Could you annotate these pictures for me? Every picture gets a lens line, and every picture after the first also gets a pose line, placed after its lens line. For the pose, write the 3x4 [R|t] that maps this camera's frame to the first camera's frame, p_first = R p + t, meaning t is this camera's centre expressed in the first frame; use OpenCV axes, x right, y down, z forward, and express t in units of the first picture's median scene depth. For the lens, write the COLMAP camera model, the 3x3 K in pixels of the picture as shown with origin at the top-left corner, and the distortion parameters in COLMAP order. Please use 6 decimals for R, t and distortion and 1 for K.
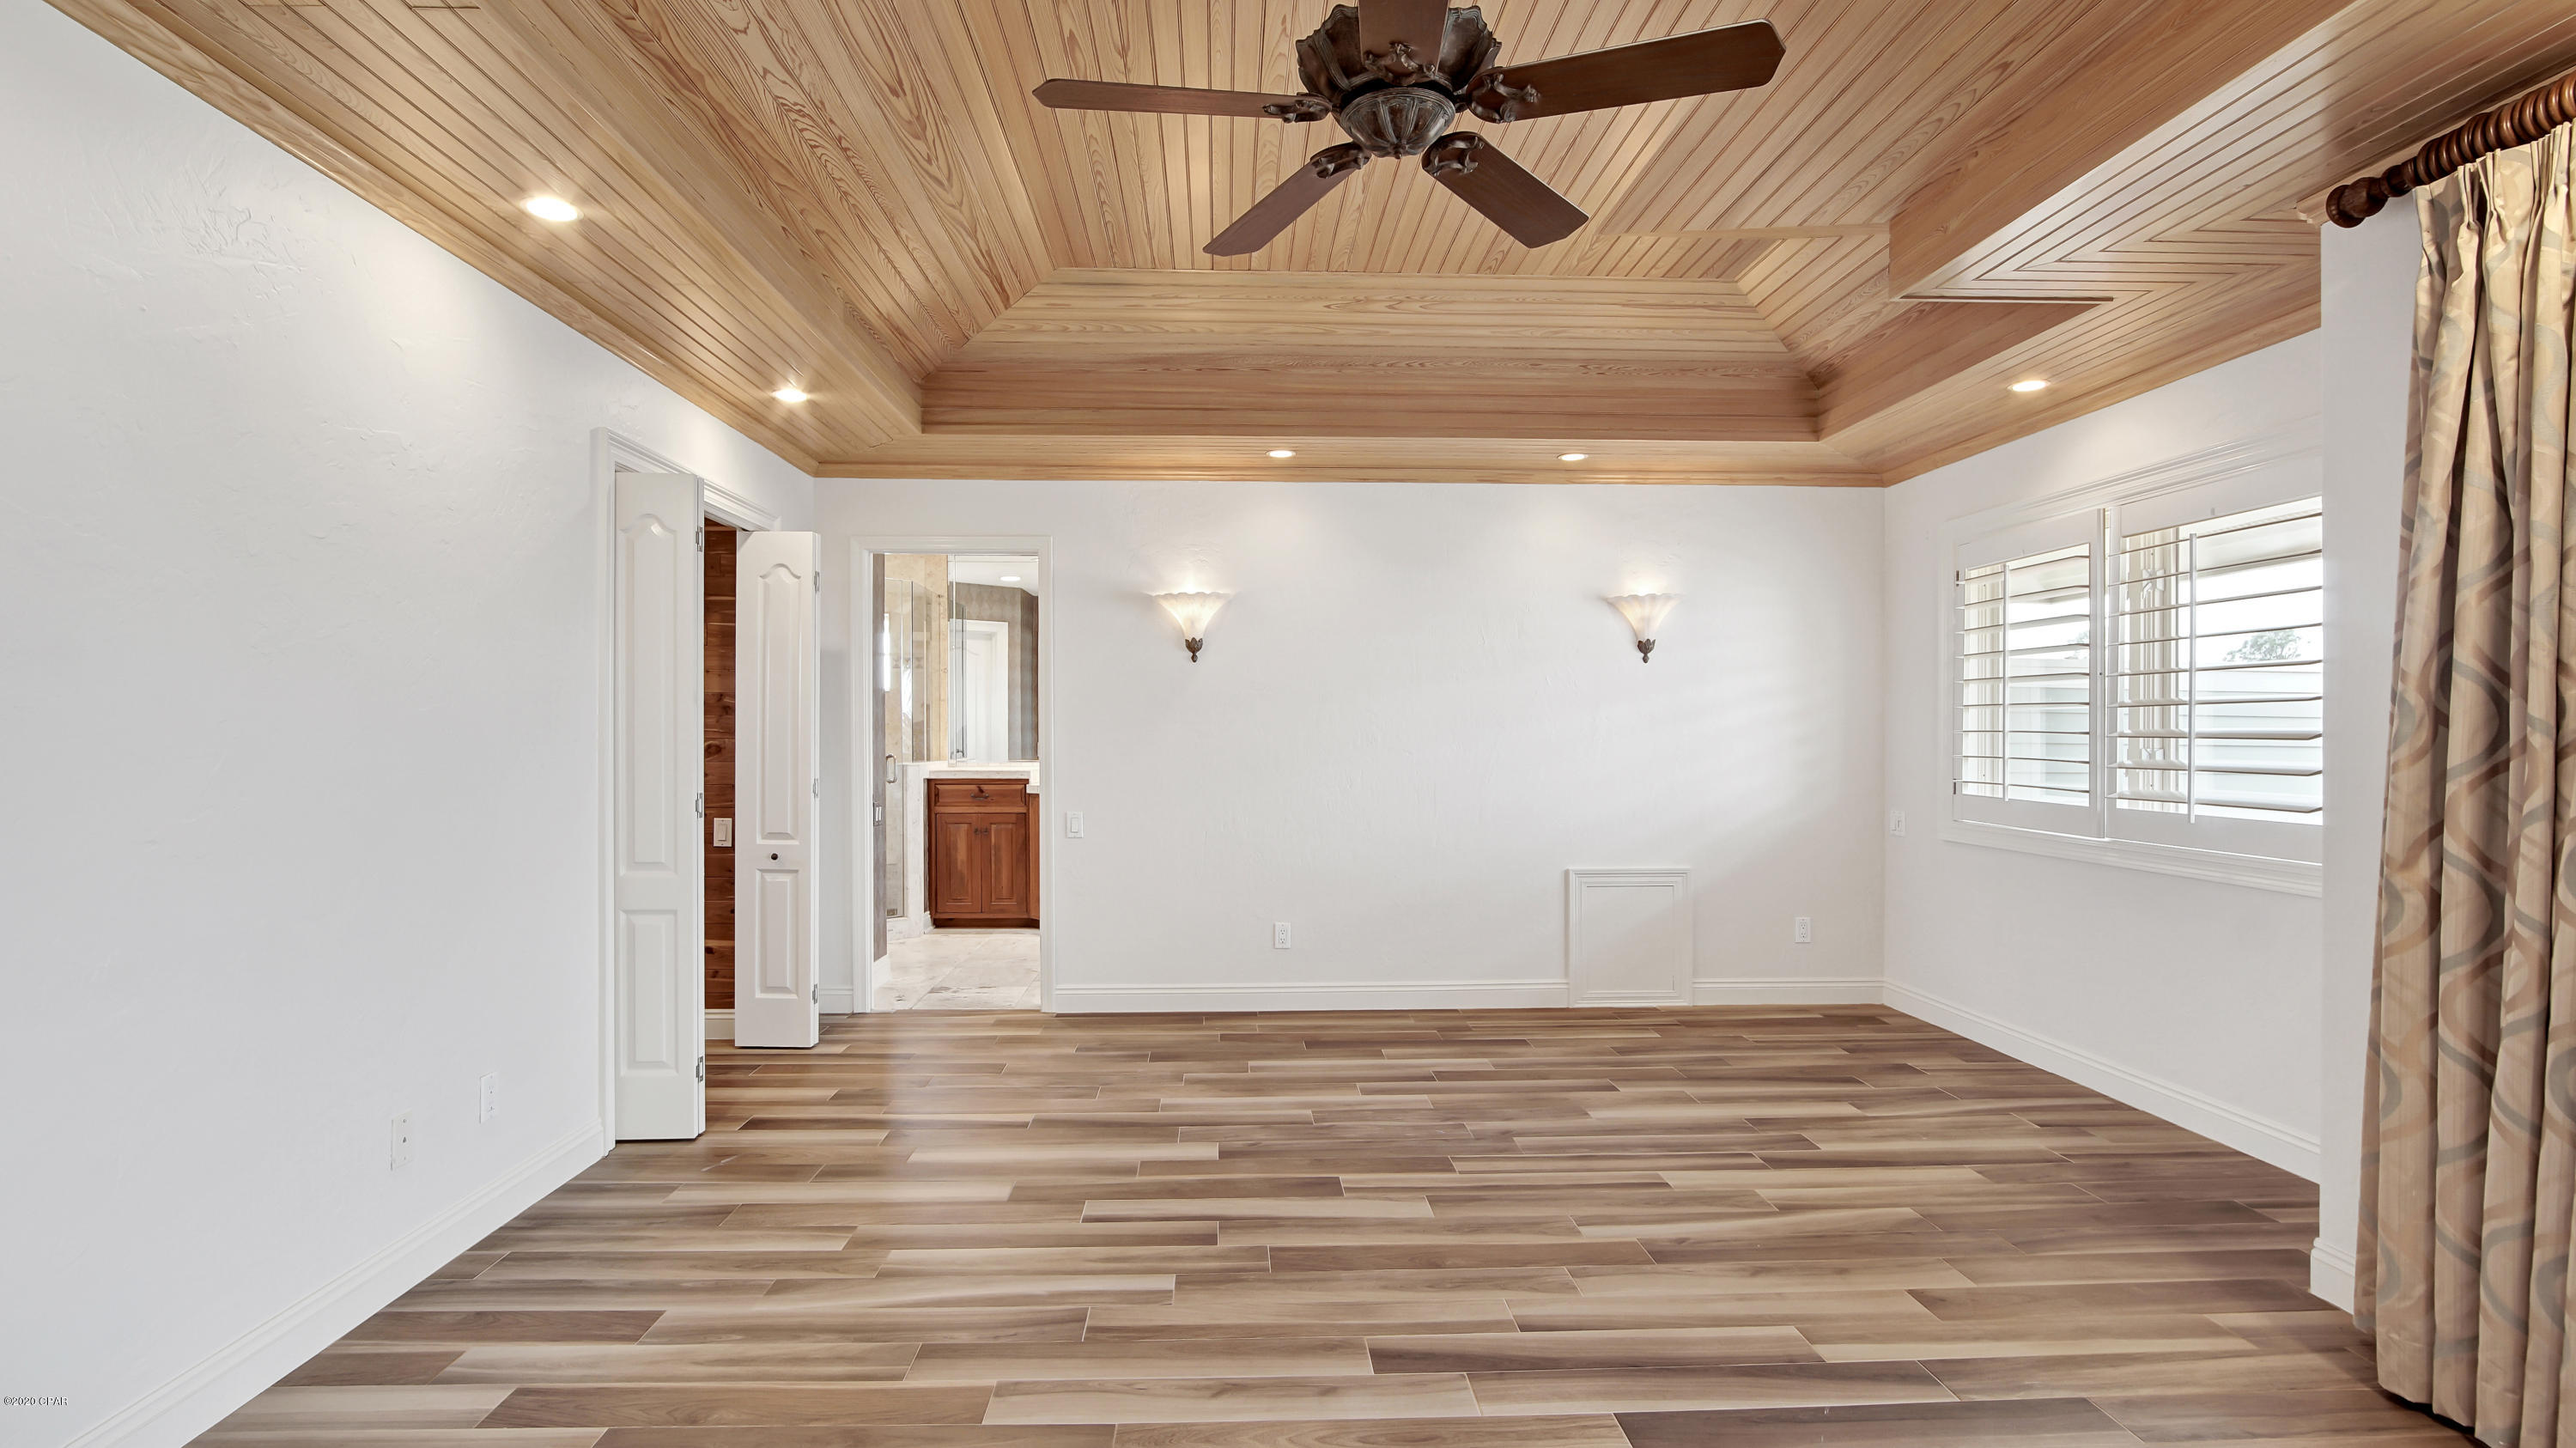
lens RADIAL K [[1211.2, 0, 1291.5], [0, 1211.2, 718.5], [0, 0, 1]] dist [-0.014716, 0.005599]
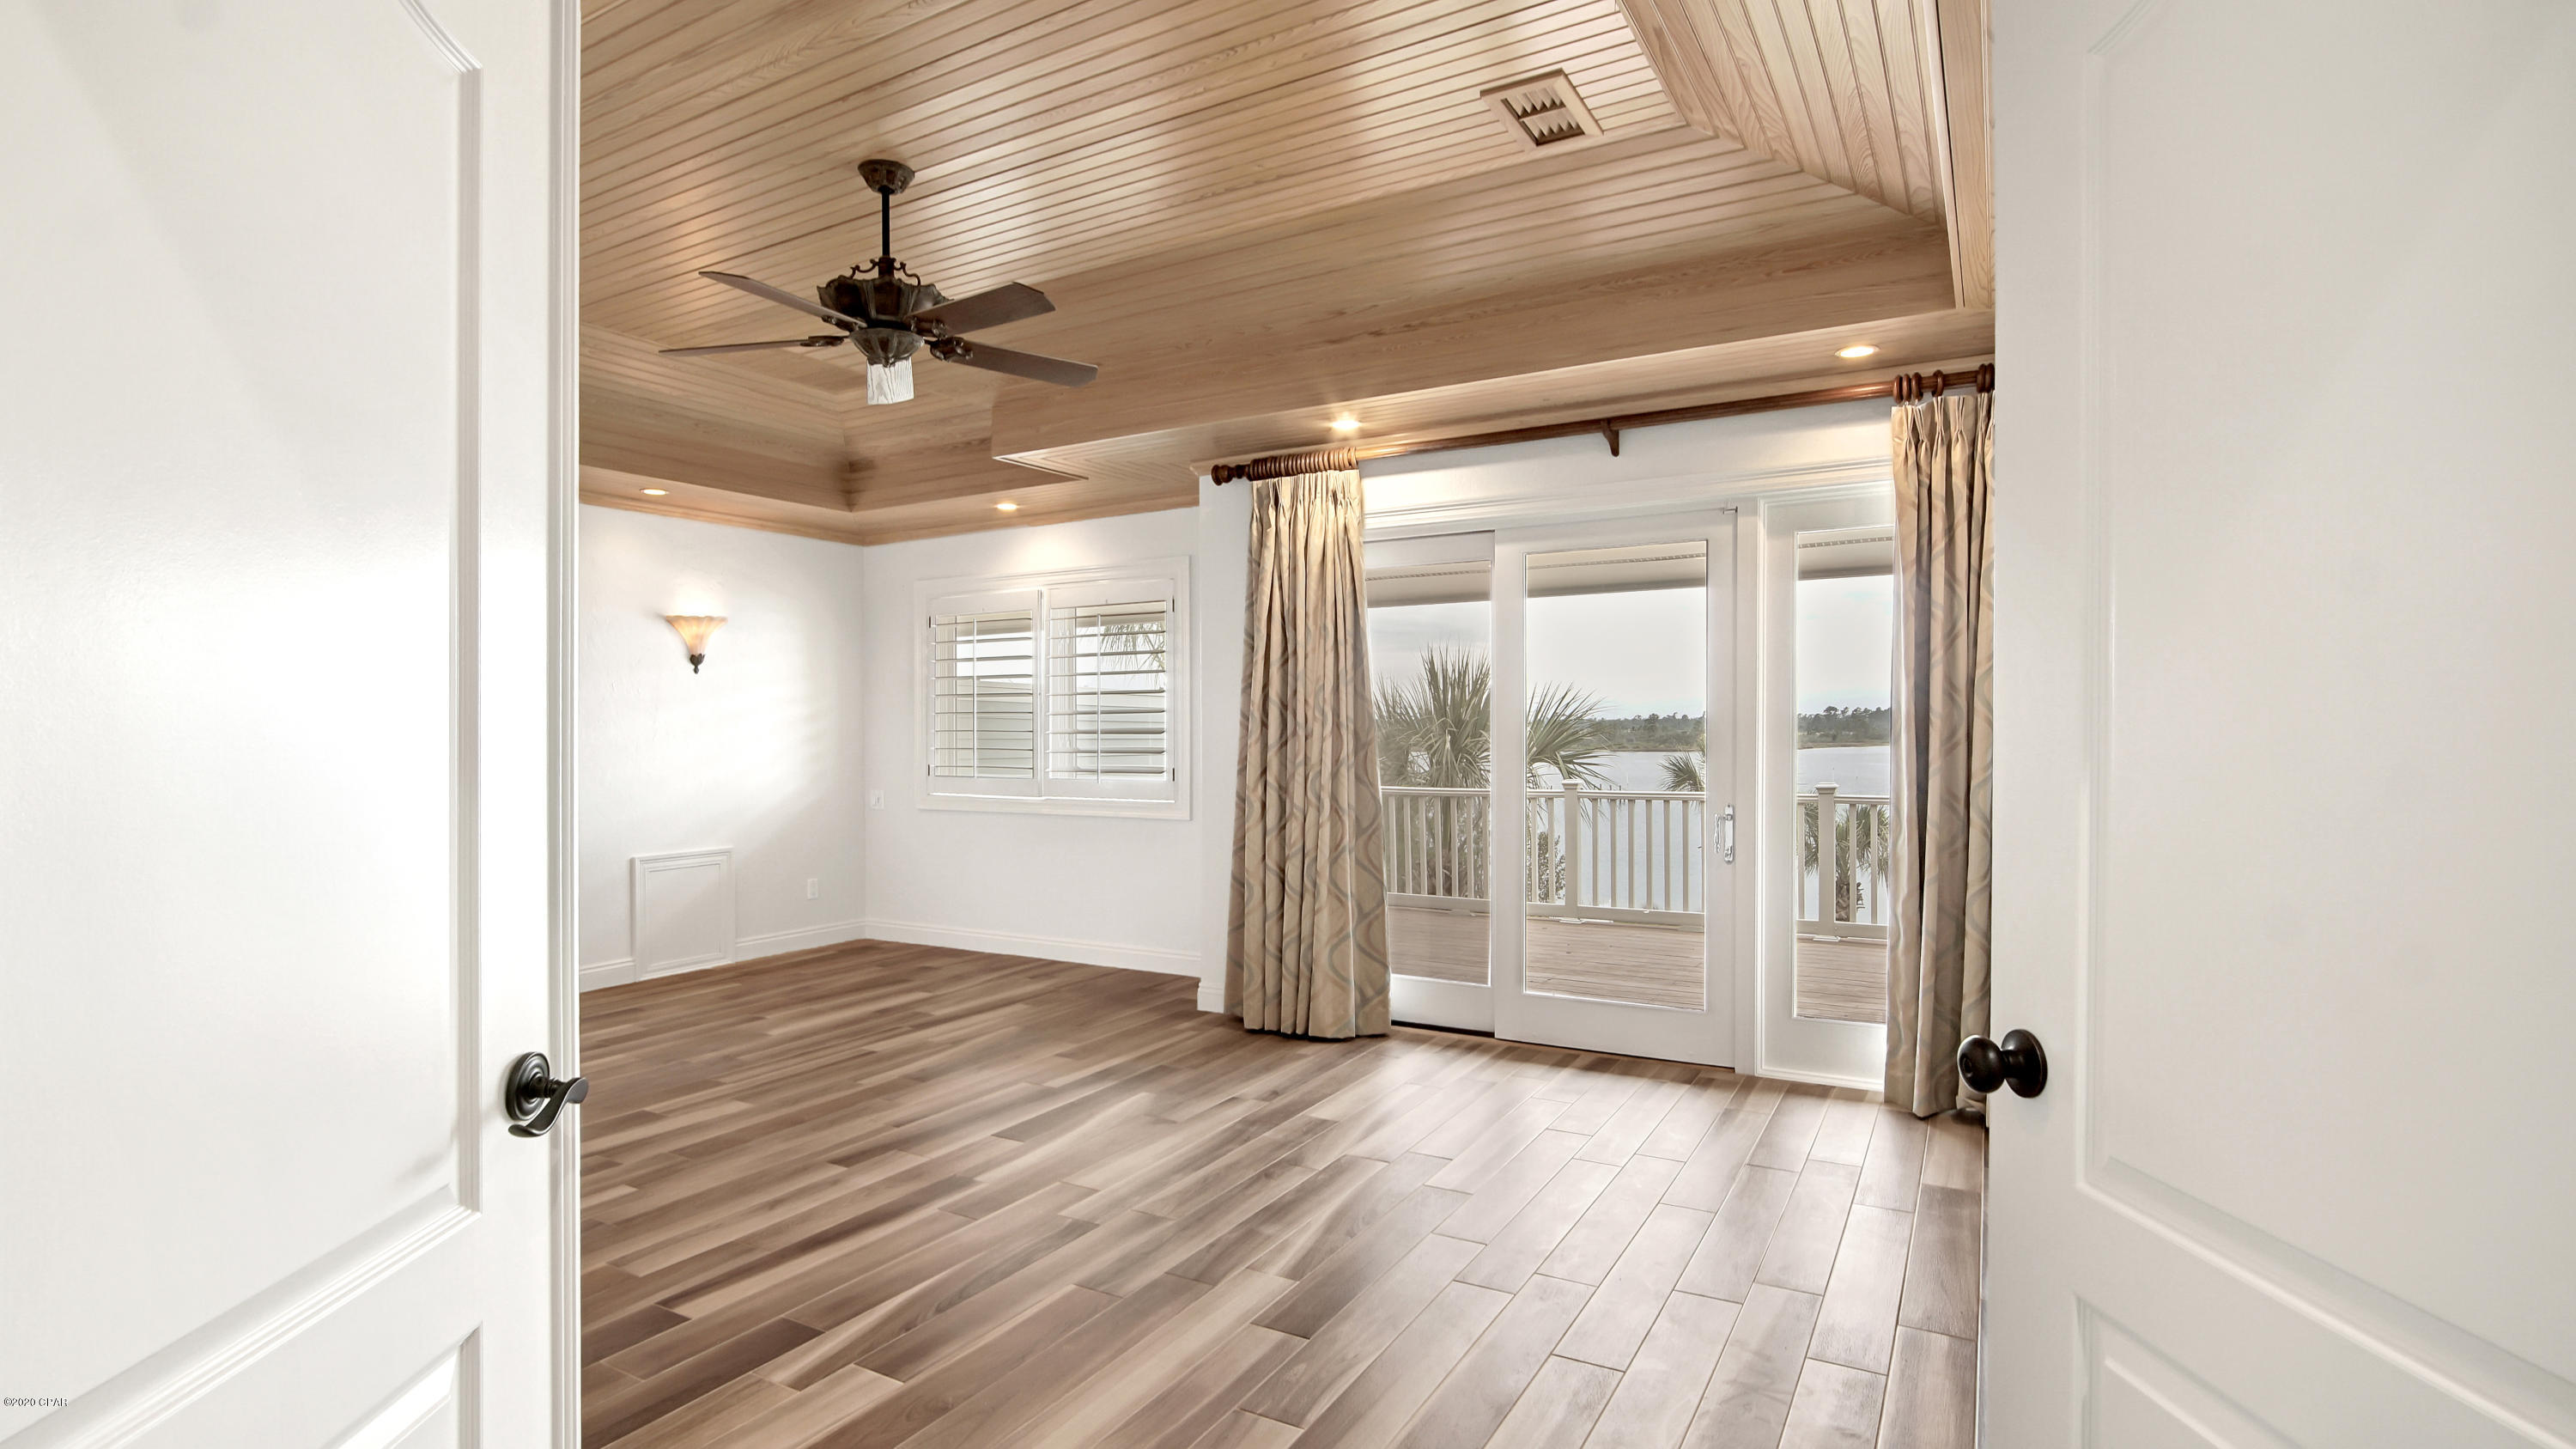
lens RADIAL K [[1211.2, 0, 1288.0], [0, 1211.2, 720.7], [0, 0, 1]] dist [-0.014716, 0.005599]
pose [[0.544808, -0.002072, 0.838558, -0.866583], [-0.000208, 0.999997, 0.002606, -0.010265], [-0.838561, -0.001594, 0.544806, -0.255667]]
